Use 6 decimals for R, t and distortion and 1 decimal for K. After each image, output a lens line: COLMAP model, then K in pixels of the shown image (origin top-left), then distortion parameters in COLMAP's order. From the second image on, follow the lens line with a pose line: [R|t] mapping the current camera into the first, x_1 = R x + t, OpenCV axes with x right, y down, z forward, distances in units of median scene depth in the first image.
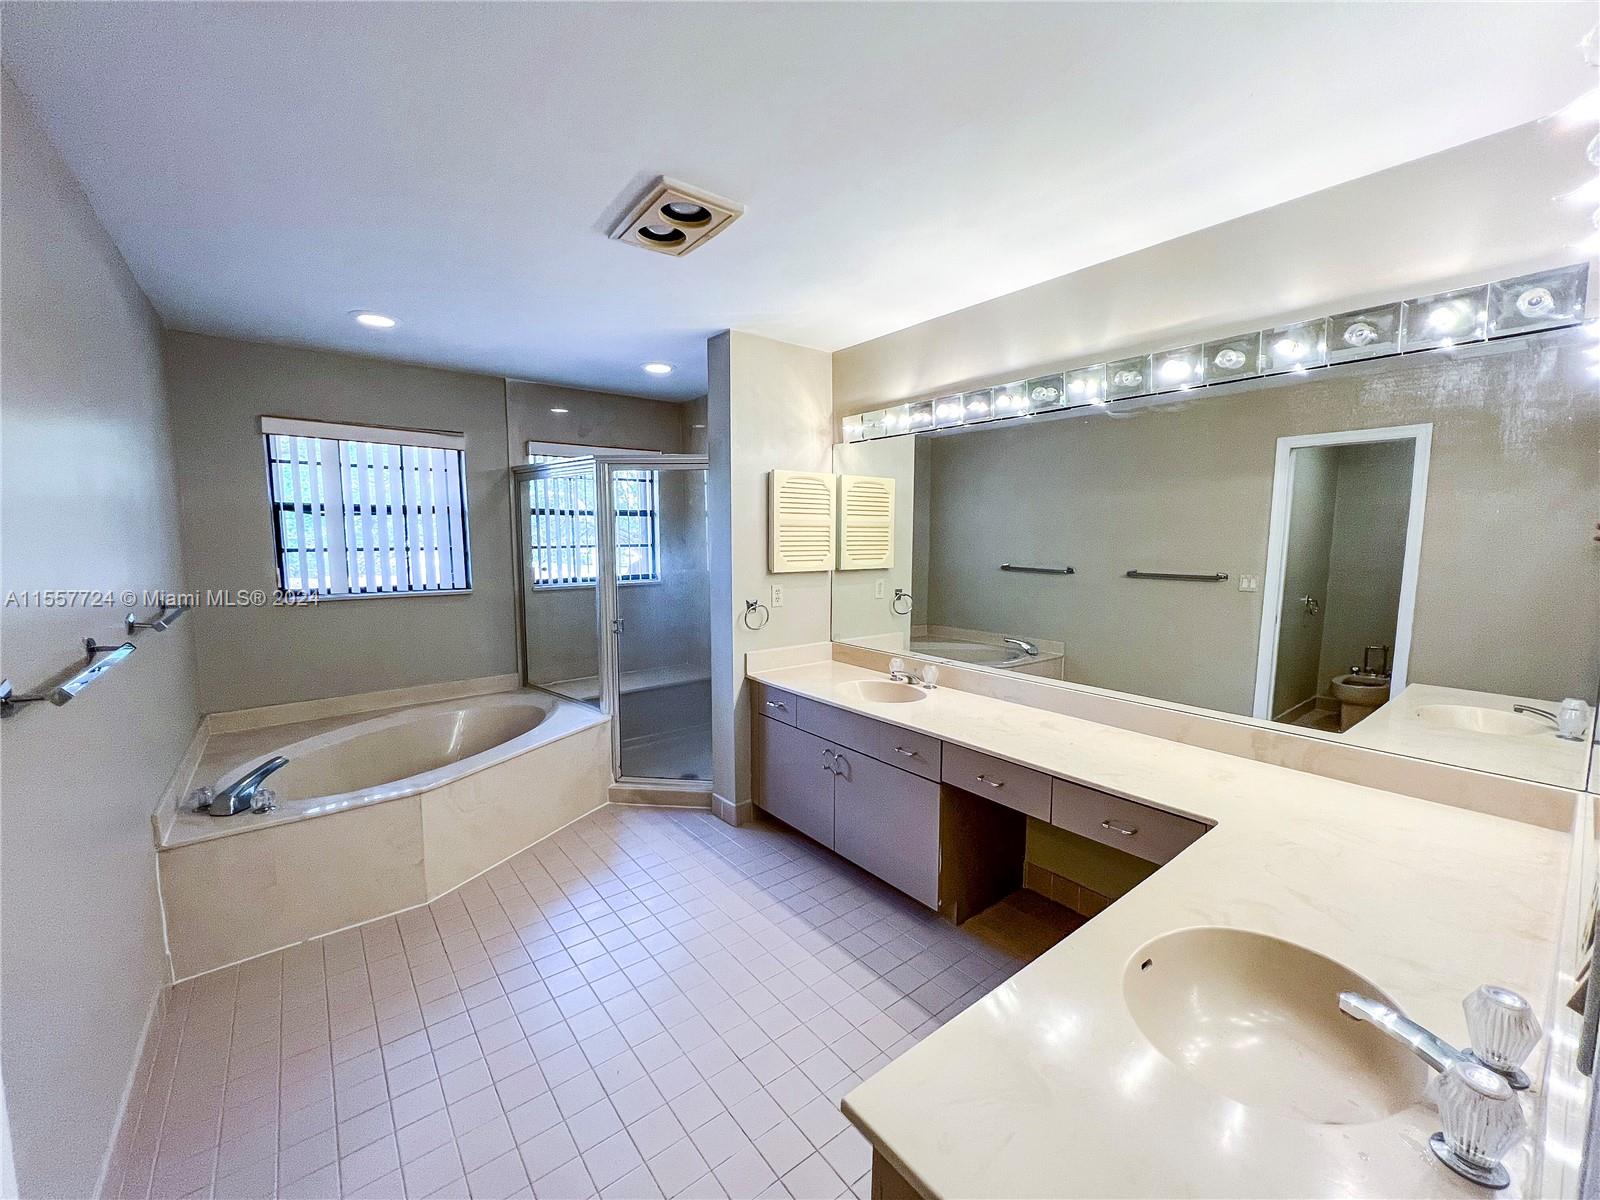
lens RADIAL K [[644.2, 0, 801.8], [0, 644.2, 605.1], [0, 0, 1]] dist [-0.002191, 0.000863]
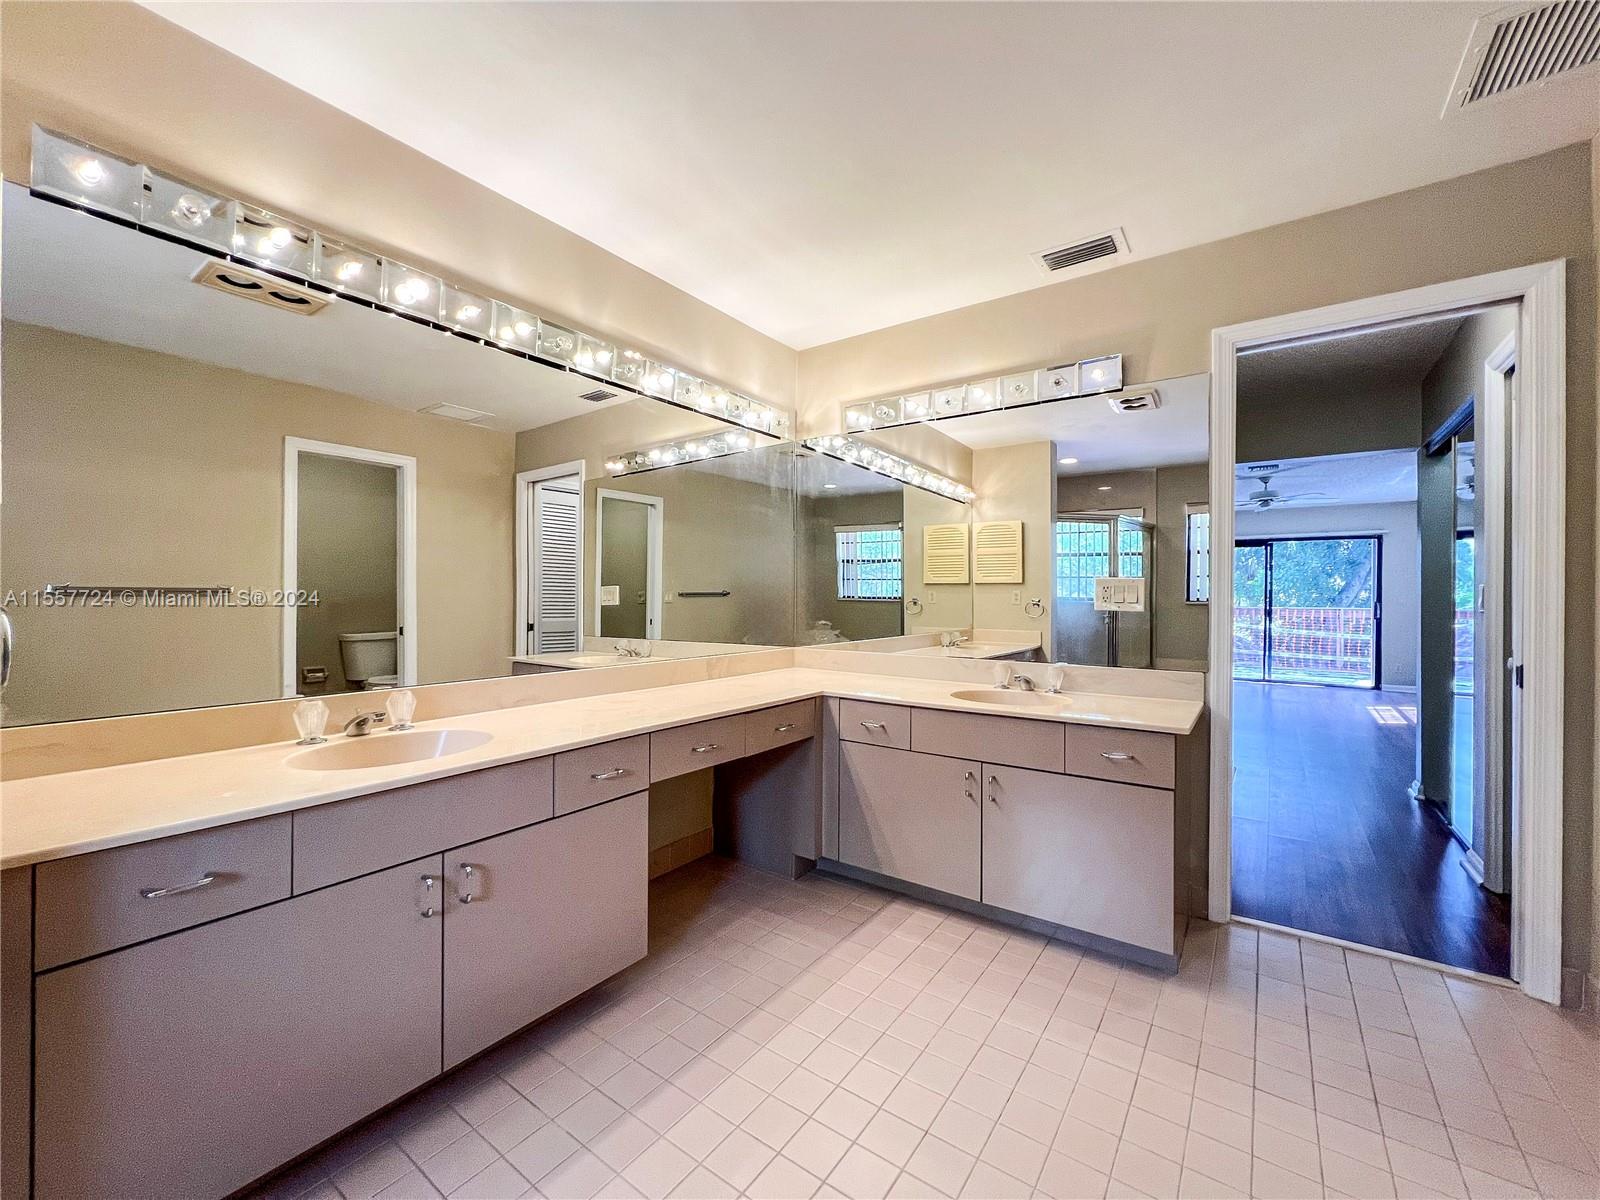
lens RADIAL K [[644.2, 0, 799.9], [0, 644.2, 598.9], [0, 0, 1]] dist [-0.002191, 0.000863]
pose [[-0.273182, -0.001618, 0.961961, -0.529105], [0.103246, 0.994173, 0.030992, 0.030602], [-0.956406, 0.107785, -0.271423, 0.872604]]
